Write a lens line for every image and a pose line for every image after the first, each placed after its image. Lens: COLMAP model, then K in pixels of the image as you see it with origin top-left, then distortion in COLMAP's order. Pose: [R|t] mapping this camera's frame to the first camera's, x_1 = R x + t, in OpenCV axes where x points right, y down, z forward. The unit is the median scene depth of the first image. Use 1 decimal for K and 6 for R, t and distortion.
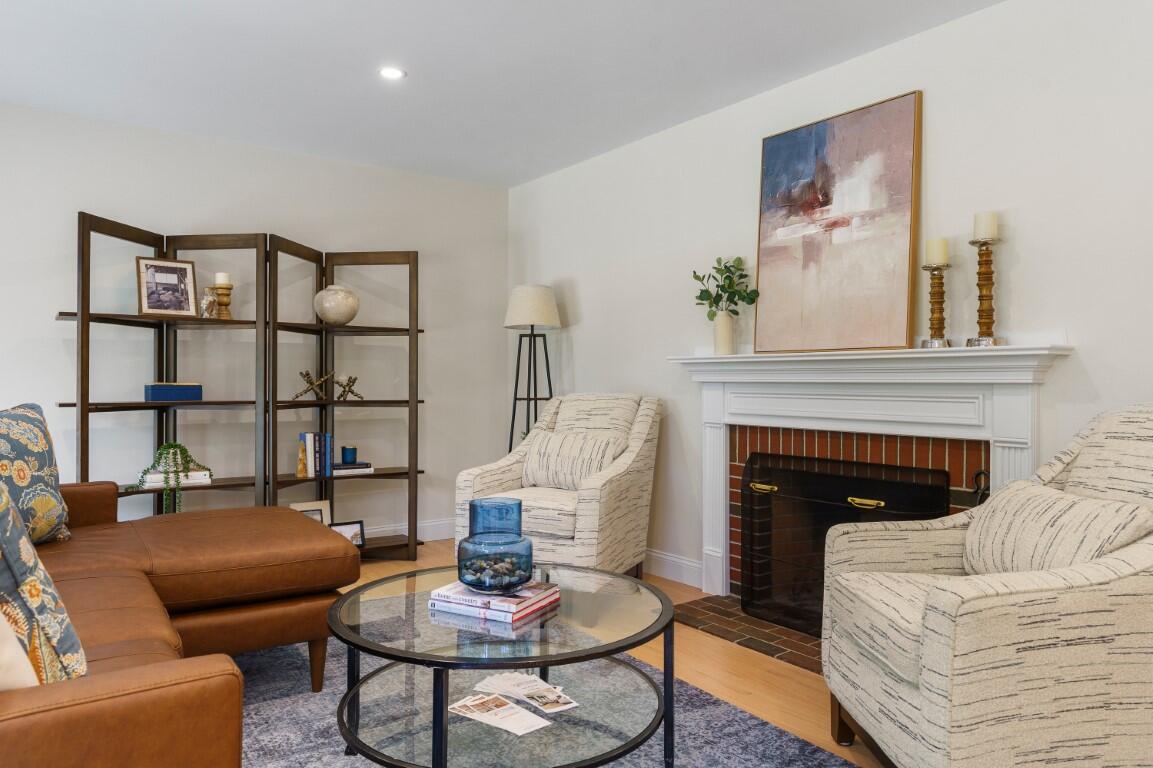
lens RADIAL K [[767.9, 0, 576.5], [0, 767.9, 384.0], [0, 0, 1]] dist [0.001304, 0.000804]
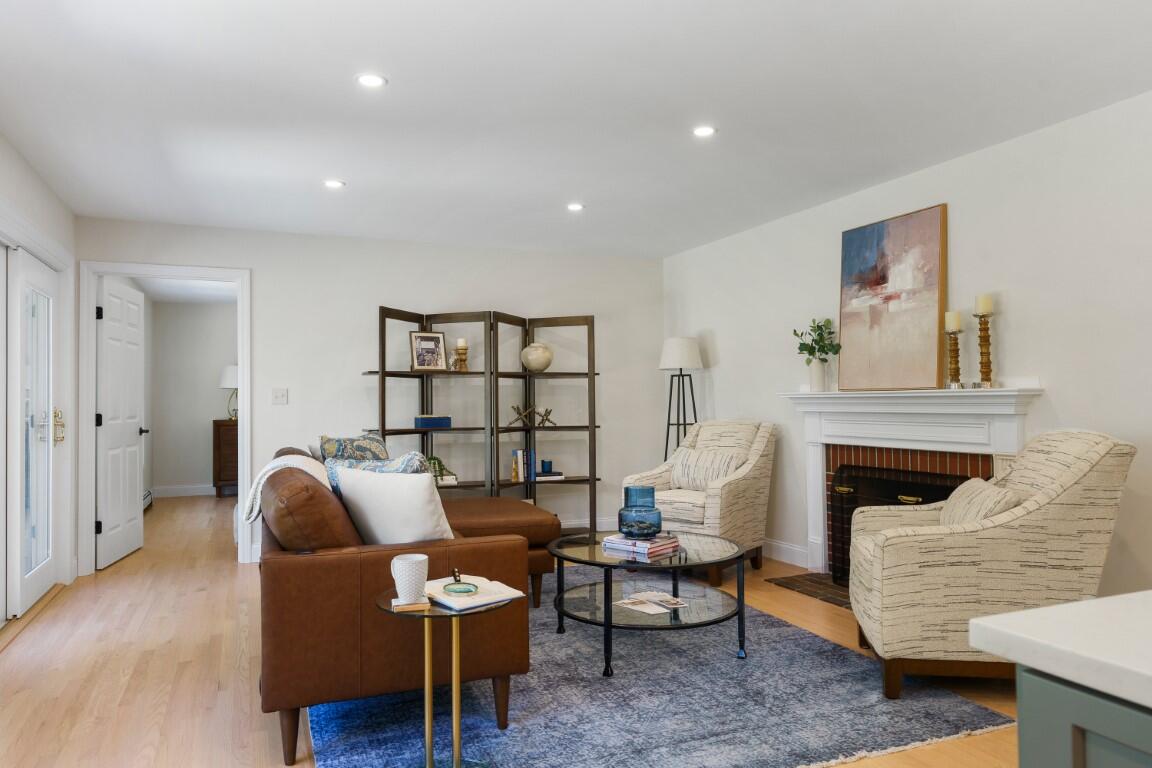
lens RADIAL K [[785.0, 0, 576.0], [0, 785.0, 384.0], [0, 0, 1]] dist [0.008691, 0.001127]
pose [[0.973807, -0.017813, -0.226676, 0.089371], [0.012097, 0.999573, -0.026583, -0.019347], [0.227053, 0.023144, 0.973607, -0.423886]]
